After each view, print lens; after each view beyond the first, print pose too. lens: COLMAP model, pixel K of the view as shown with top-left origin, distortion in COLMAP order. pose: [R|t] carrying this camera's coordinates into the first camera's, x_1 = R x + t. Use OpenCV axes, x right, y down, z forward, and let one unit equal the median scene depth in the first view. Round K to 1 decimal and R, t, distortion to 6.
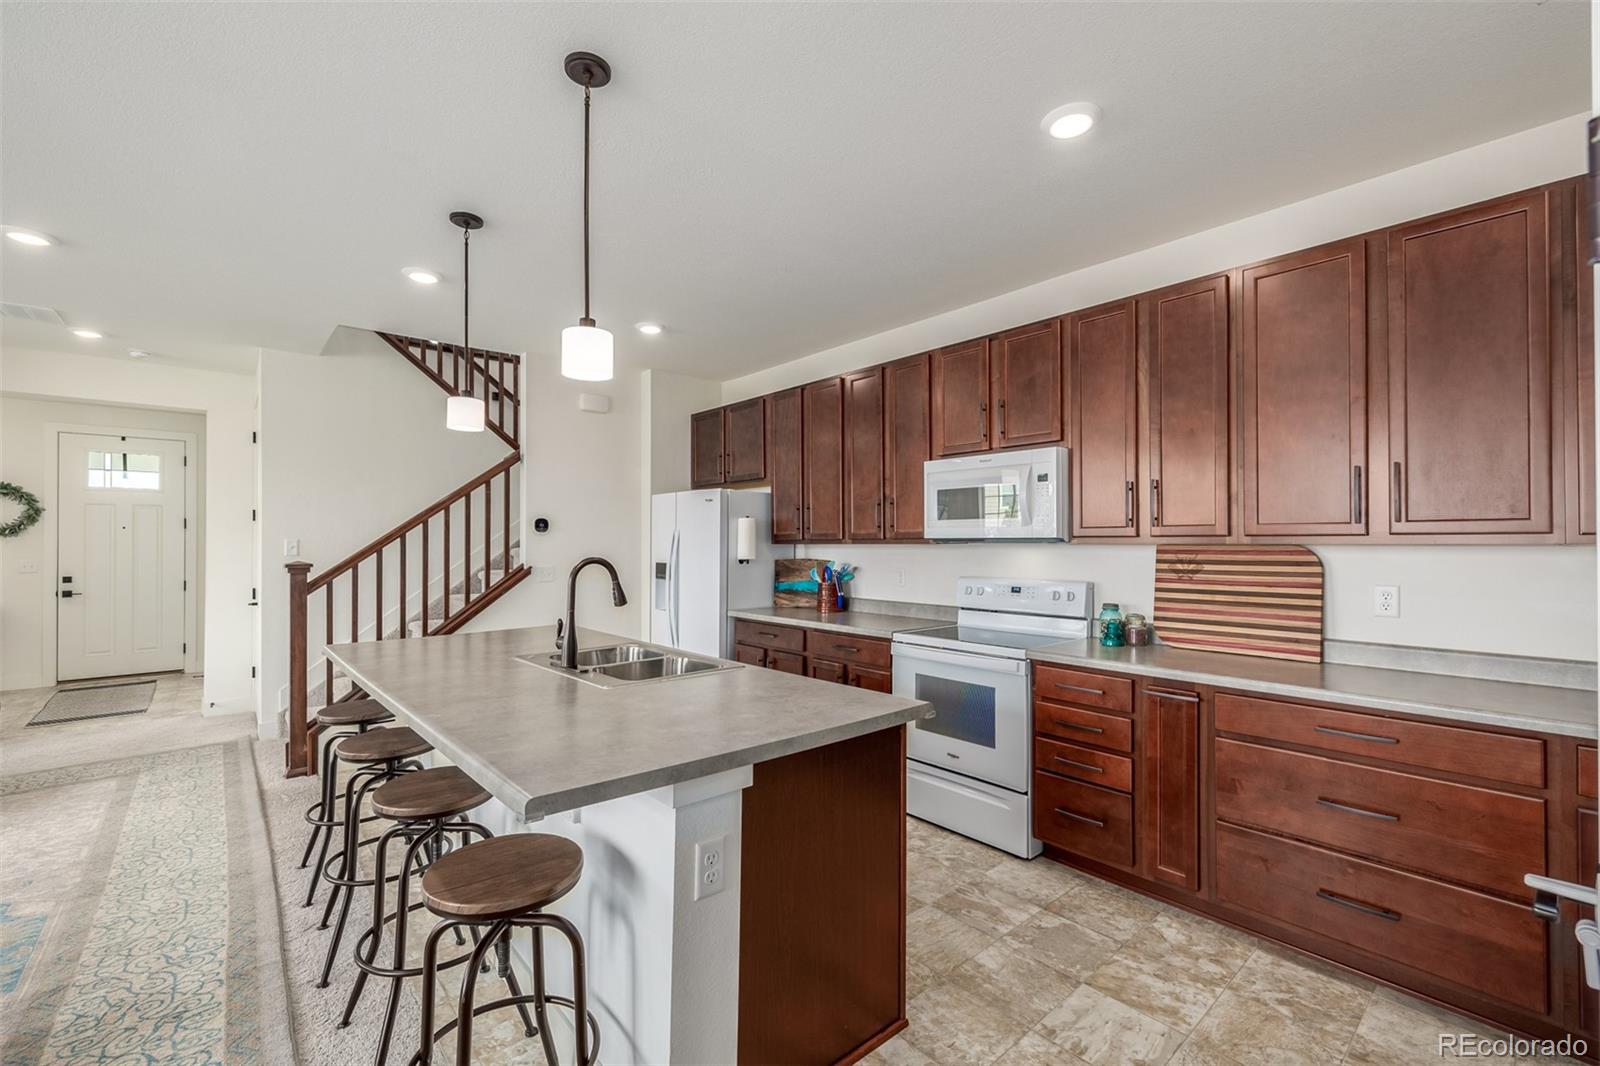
lens RADIAL K [[675.0, 0, 805.4], [0, 675.0, 535.5], [0, 0, 1]] dist [-0.001517, 0.000078]
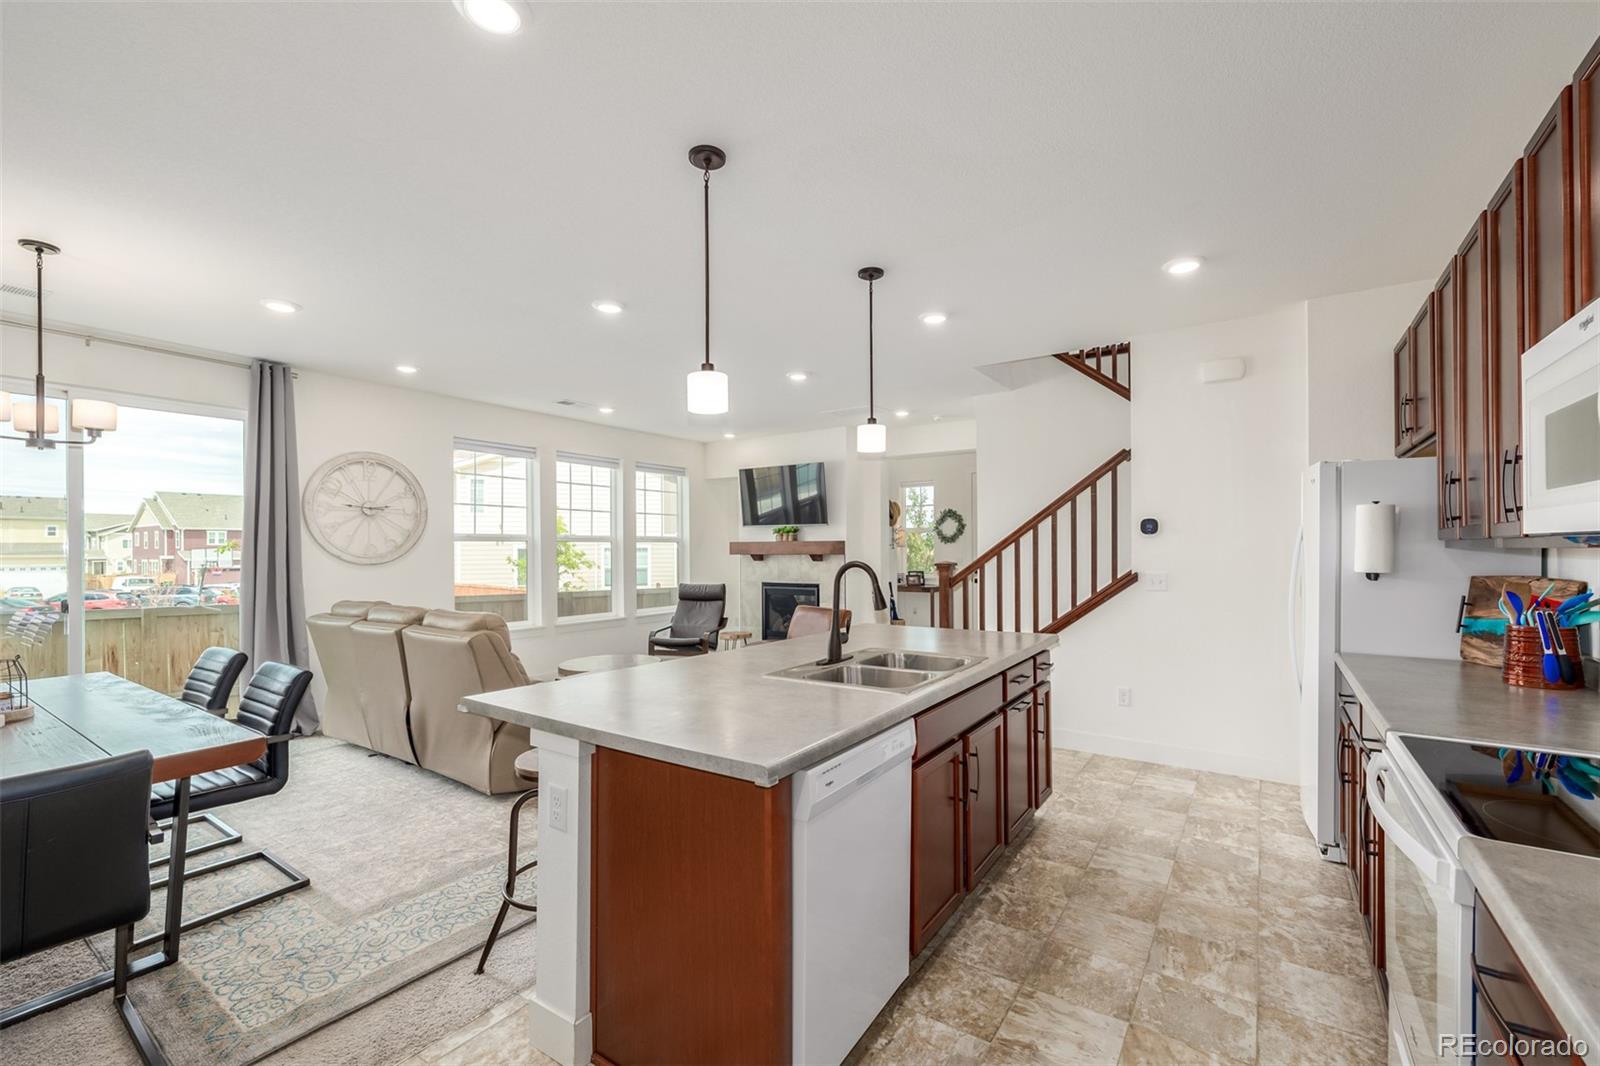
lens RADIAL K [[682.0, 0, 811.2], [0, 682.0, 555.4], [0, 0, 1]] dist [0.001754, 0.000098]
pose [[0.264033, 0.010779, -0.964453, 0.370525], [0.013235, 0.999803, 0.014797, 0.003447], [0.964423, -0.016672, 0.263838, 0.342344]]
